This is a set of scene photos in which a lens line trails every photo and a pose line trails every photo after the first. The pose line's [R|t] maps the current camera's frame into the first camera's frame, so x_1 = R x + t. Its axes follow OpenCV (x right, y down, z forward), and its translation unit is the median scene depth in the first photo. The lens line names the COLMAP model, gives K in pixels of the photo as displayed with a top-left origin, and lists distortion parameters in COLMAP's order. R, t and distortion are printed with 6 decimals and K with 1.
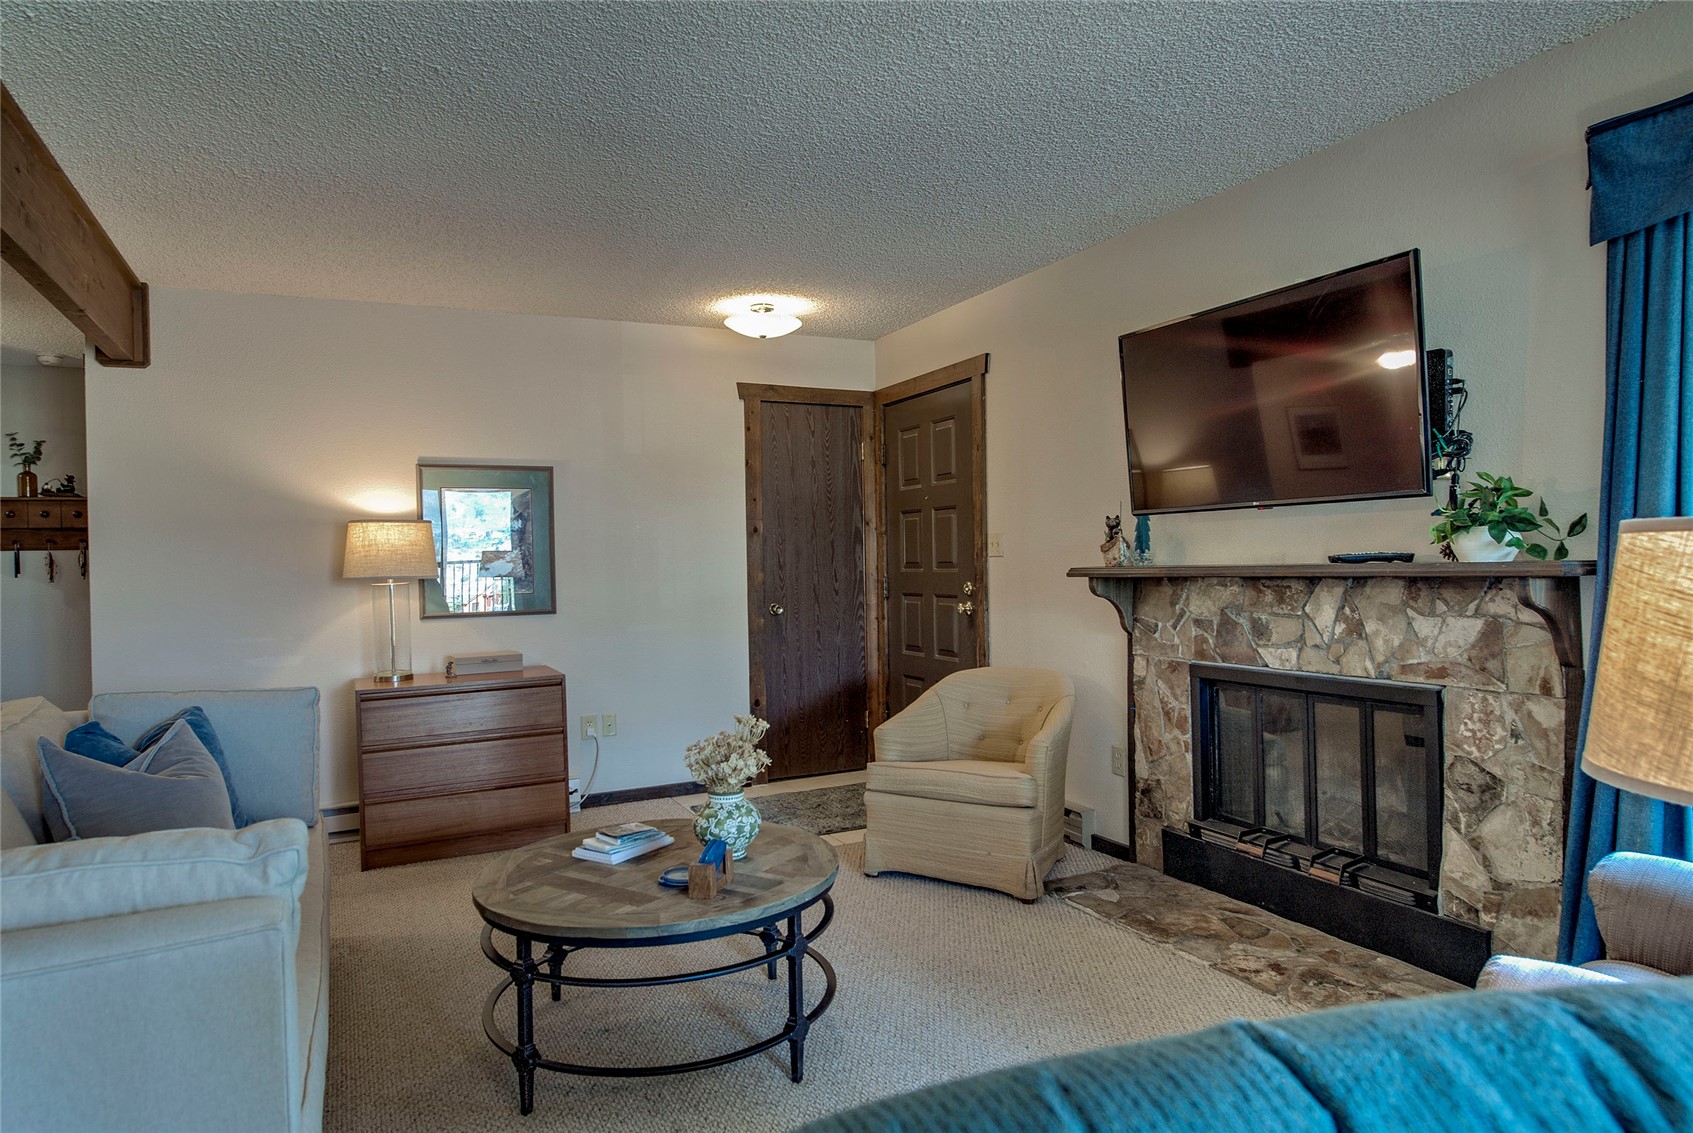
lens RADIAL K [[1008.9, 0, 865.7], [0, 1008.9, 568.8], [0, 0, 1]] dist [-0.002445, -0.003685]
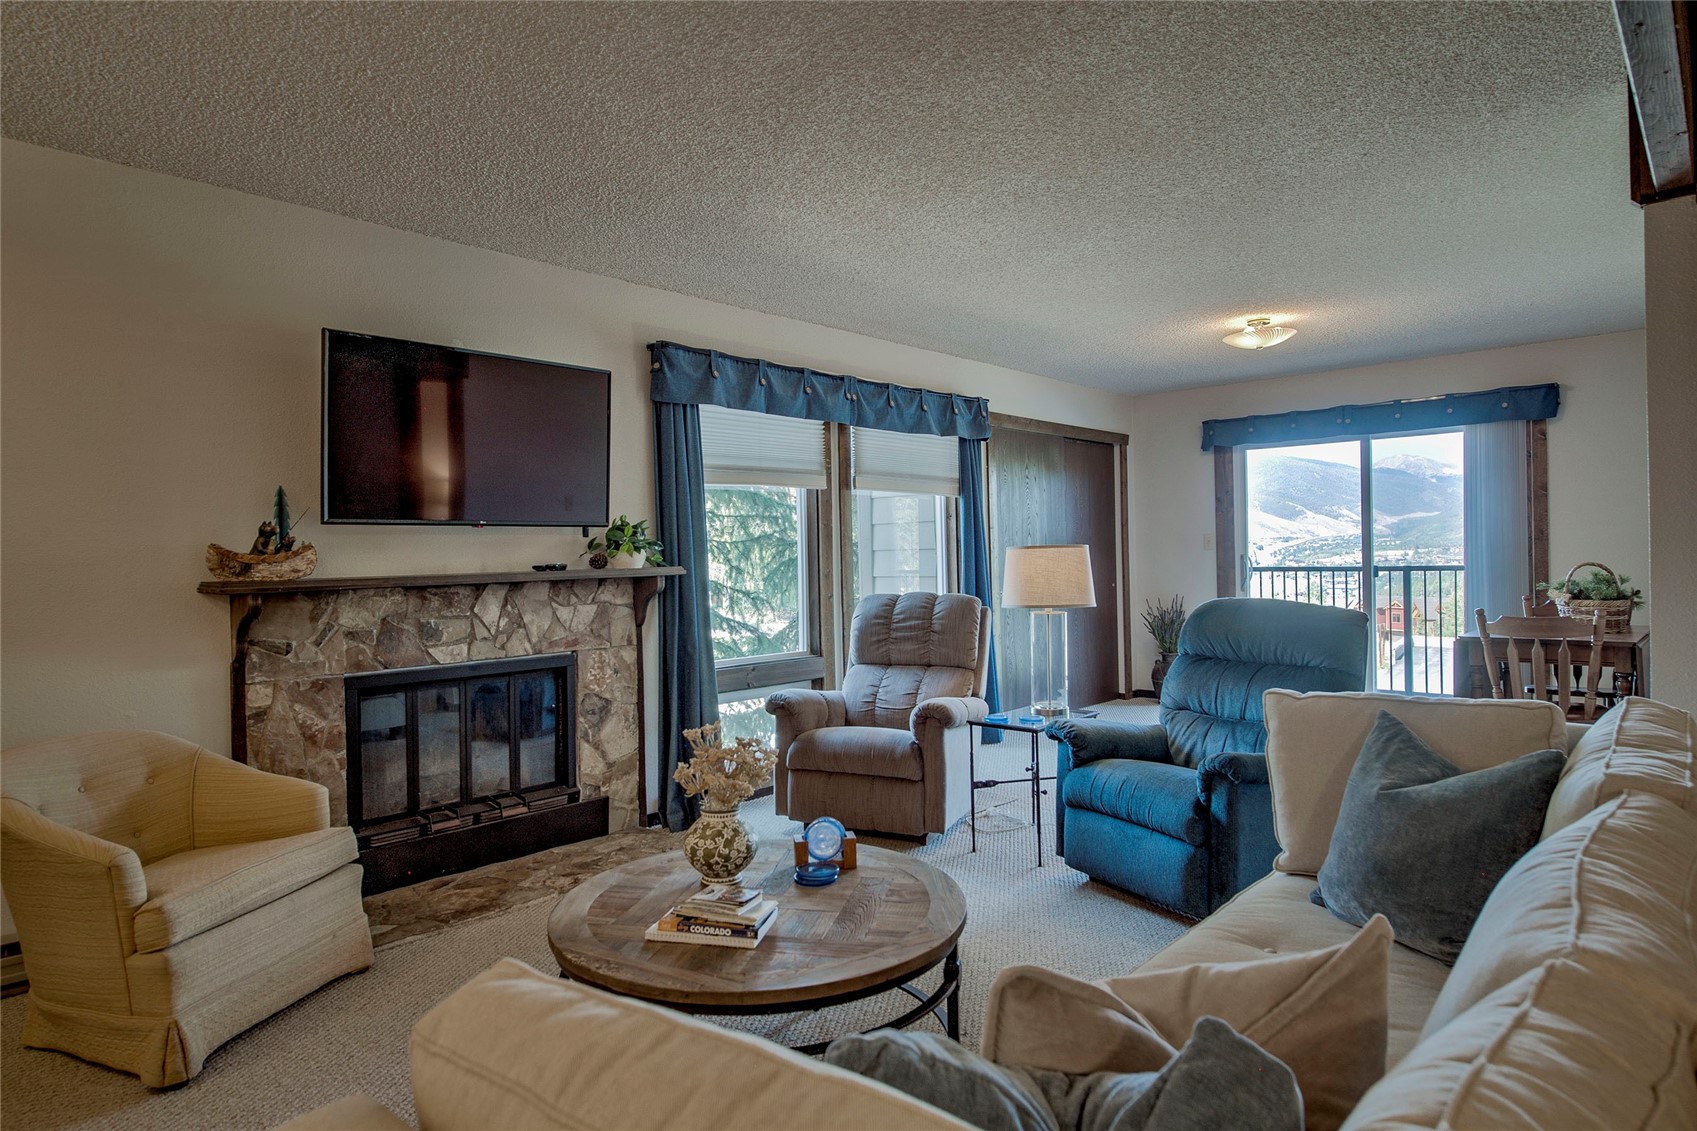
lens RADIAL K [[1011.3, 0, 837.0], [0, 1011.3, 567.6], [0, 0, 1]] dist [-0.002445, -0.003685]
pose [[-0.355747, 0.013341, 0.934487, -0.822323], [0.032150, 0.999481, -0.002030, 0.004844], [-0.934029, 0.029322, -0.355991, 0.961945]]
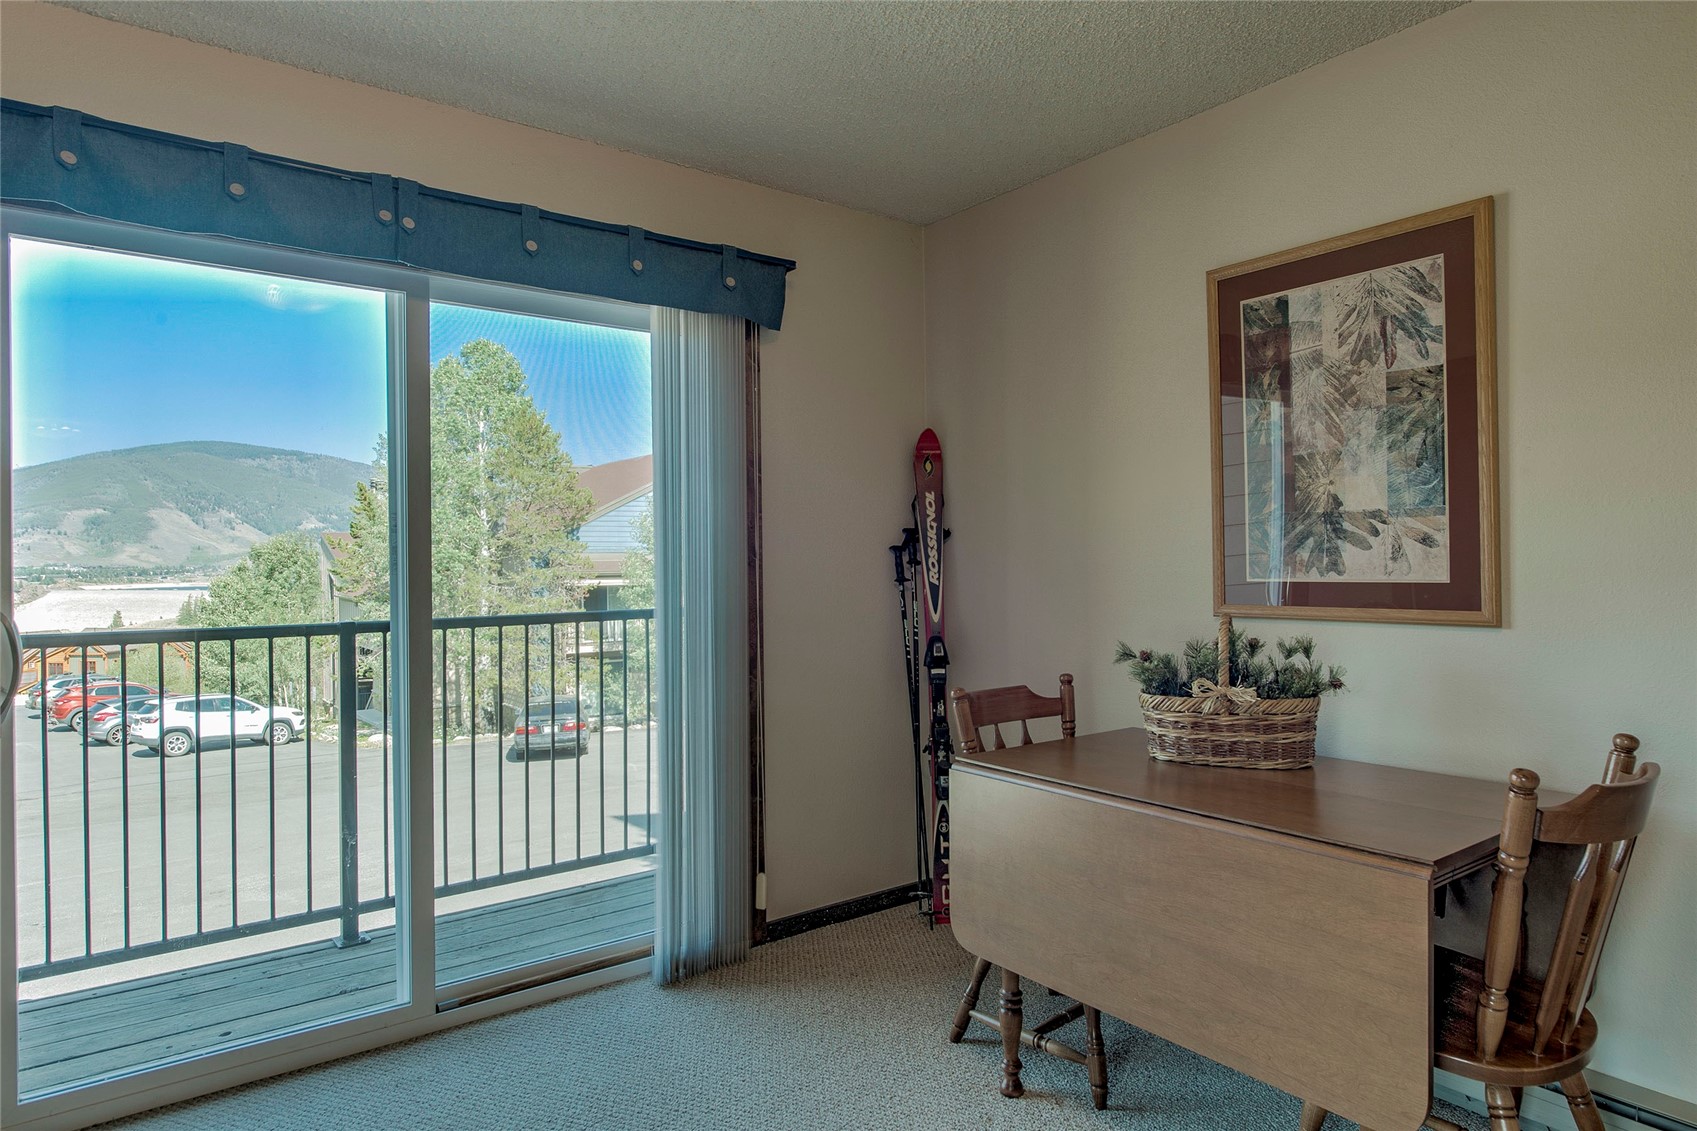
lens RADIAL K [[1011.3, 0, 860.7], [0, 1011.3, 562.2], [0, 0, 1]] dist [-0.002445, -0.003685]
pose [[-0.981841, 0.025567, -0.187975, 0.540490], [0.024853, 0.999672, 0.006155, -0.015691], [0.188071, 0.001371, -0.982154, 0.031109]]
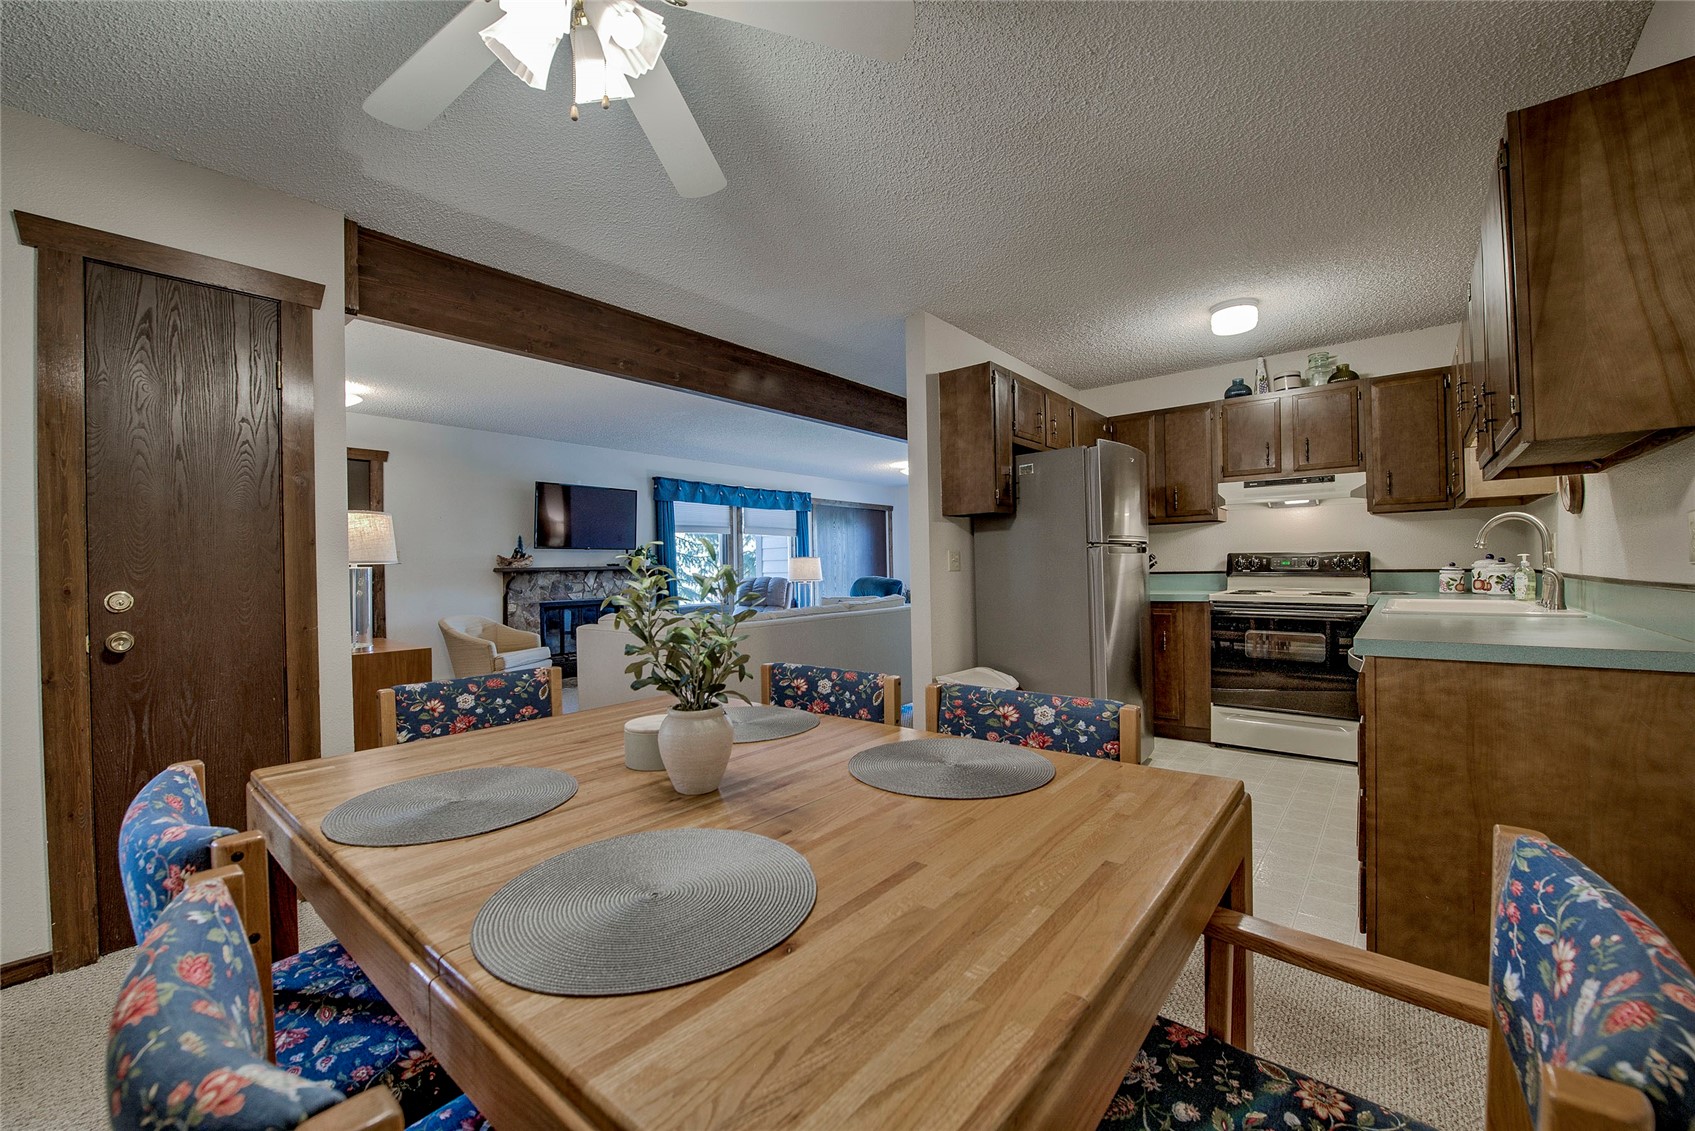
lens RADIAL K [[682.8, 0, 841.6], [0, 682.8, 567.7], [0, 0, 1]] dist [-0.018835, -0.001592]
pose [[-0.394930, 0.024091, 0.918395, -1.851448], [0.031127, 0.999433, -0.012832, 0.050827], [-0.918184, 0.023519, -0.395456, 1.042798]]
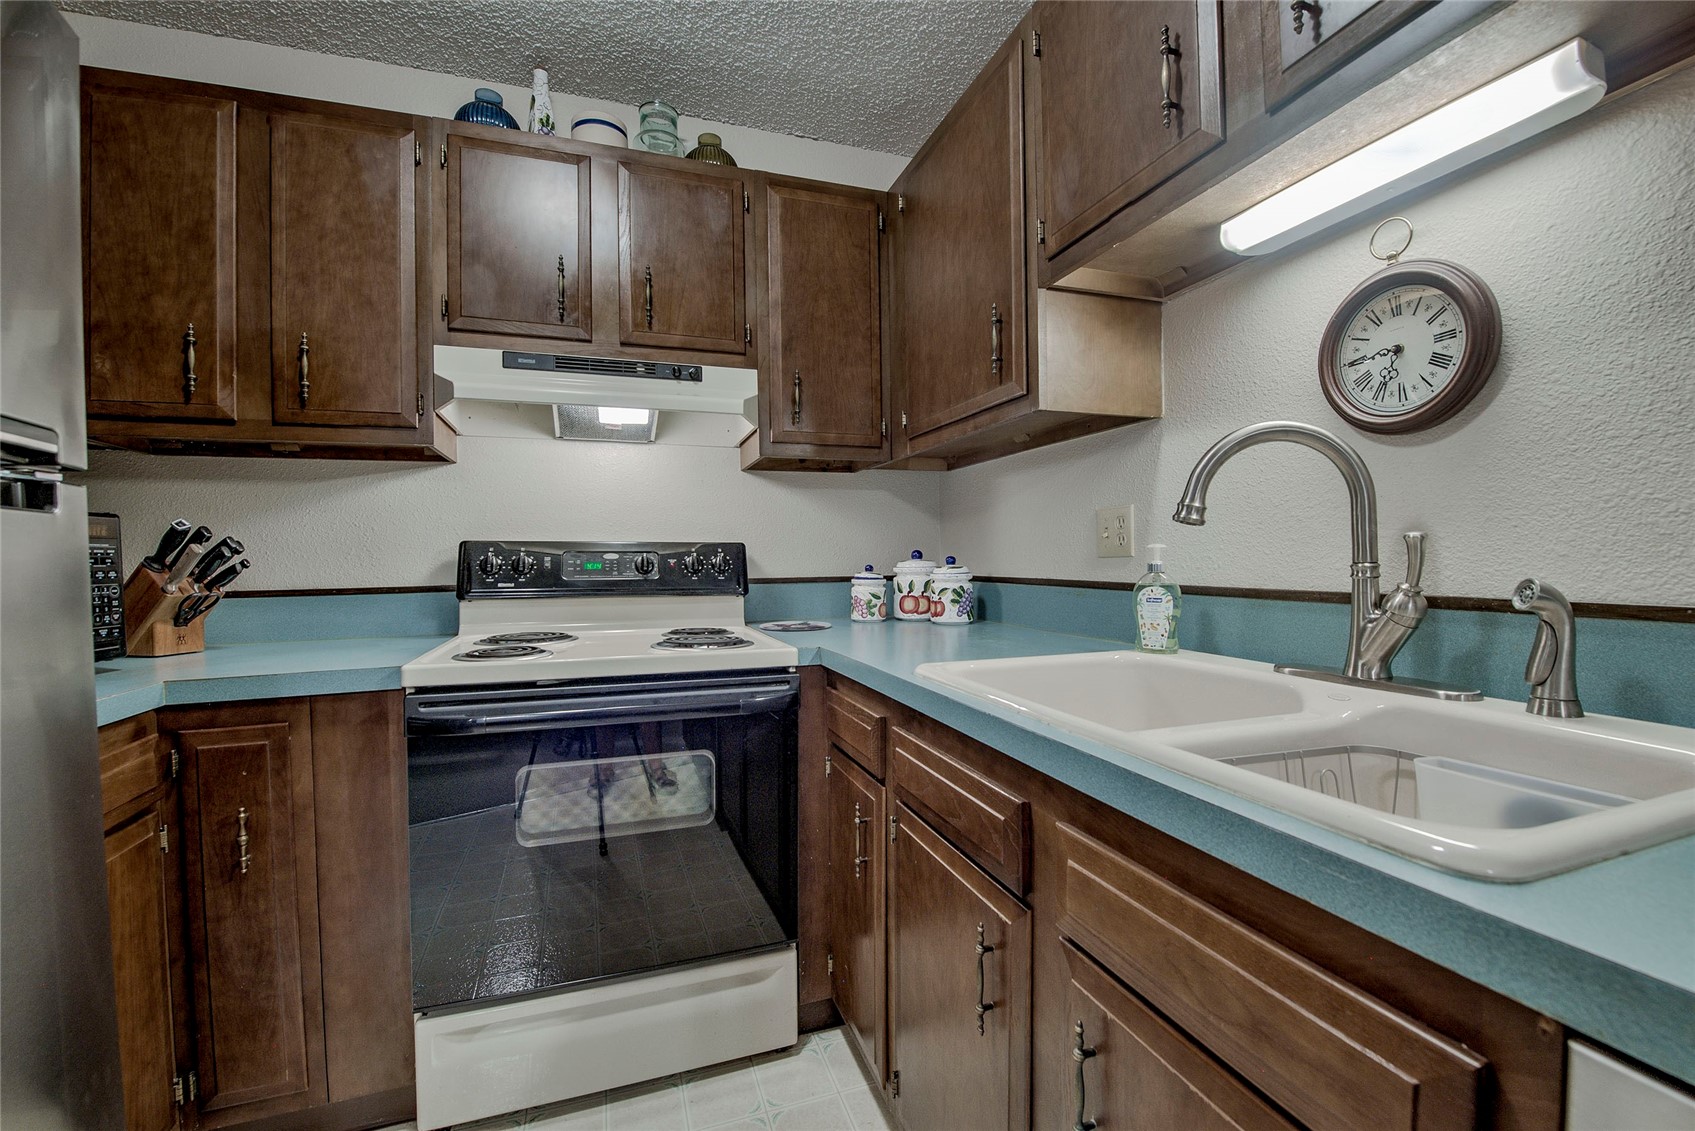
lens RADIAL K [[693.5, 0, 844.0], [0, 693.5, 567.1], [0, 0, 1]] dist [-0.016952, -0.002225]
pose [[-0.989463, 0.030358, 0.141568, -1.290627], [0.033182, 0.999294, 0.017629, 0.049854], [-0.140933, 0.022140, -0.989772, 0.298016]]
